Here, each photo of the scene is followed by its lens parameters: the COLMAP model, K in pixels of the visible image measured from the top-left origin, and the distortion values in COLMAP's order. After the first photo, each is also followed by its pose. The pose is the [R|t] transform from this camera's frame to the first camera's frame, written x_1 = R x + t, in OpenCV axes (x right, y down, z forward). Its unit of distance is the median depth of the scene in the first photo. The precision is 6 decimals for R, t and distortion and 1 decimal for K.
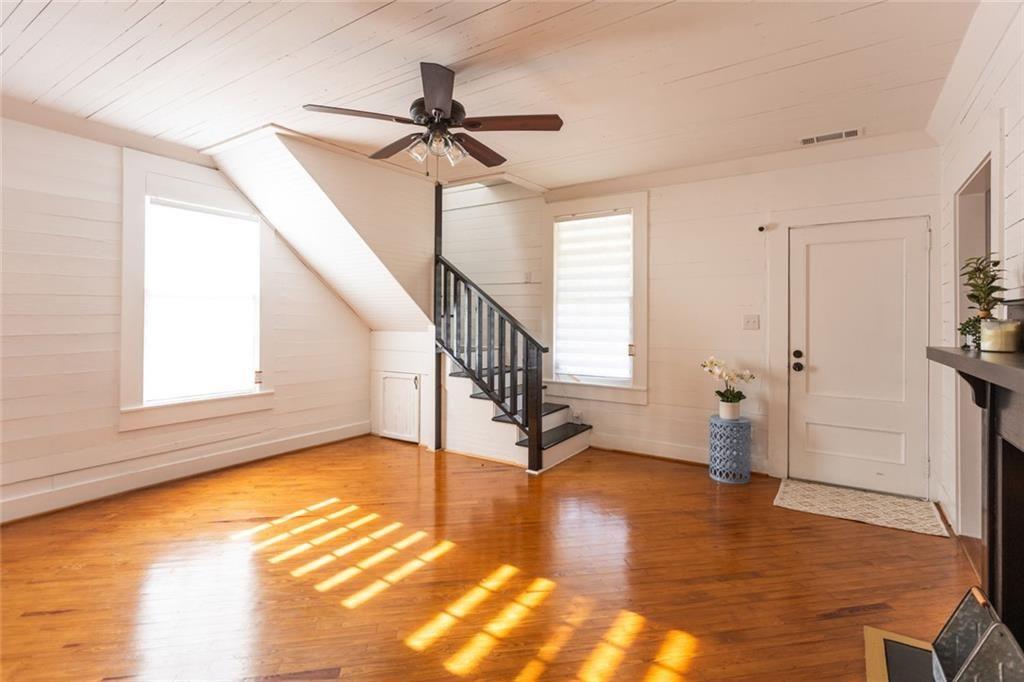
lens RADIAL K [[486.8, 0, 513.1], [0, 486.8, 313.2], [0, 0, 1]] dist [0.000594, 0.000803]
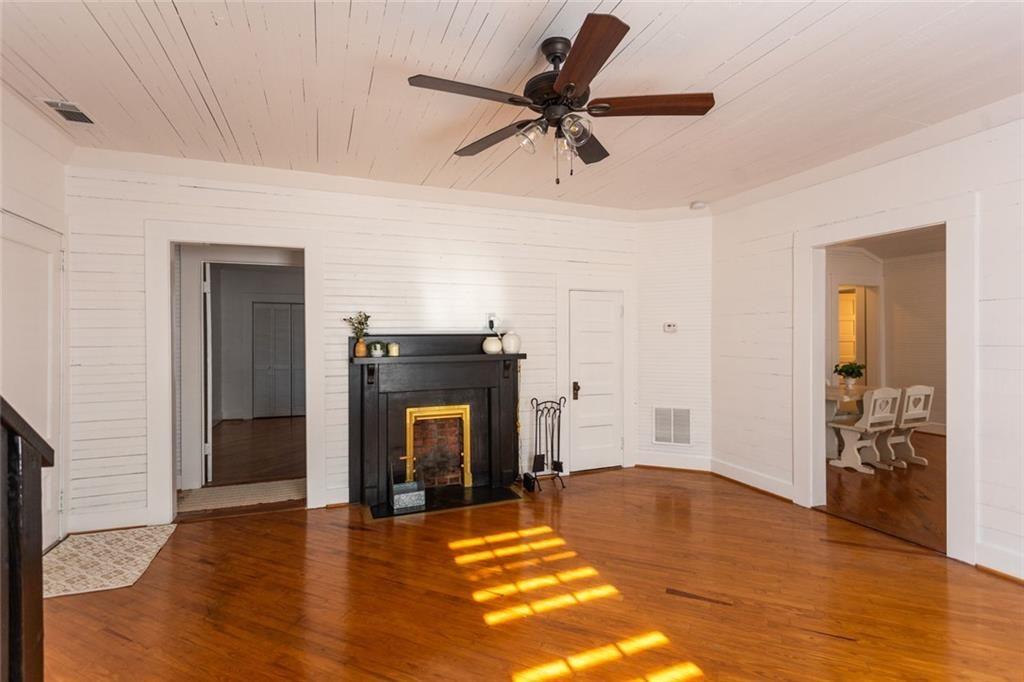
lens RADIAL K [[486.8, 0, 516.4], [0, 486.8, 342.0], [0, 0, 1]] dist [0.000594, 0.000803]
pose [[-0.824191, -0.001898, 0.566308, -0.468385], [-0.000747, 0.999997, 0.002265, -0.004591], [-0.566311, 0.001443, -0.824190, 1.419097]]
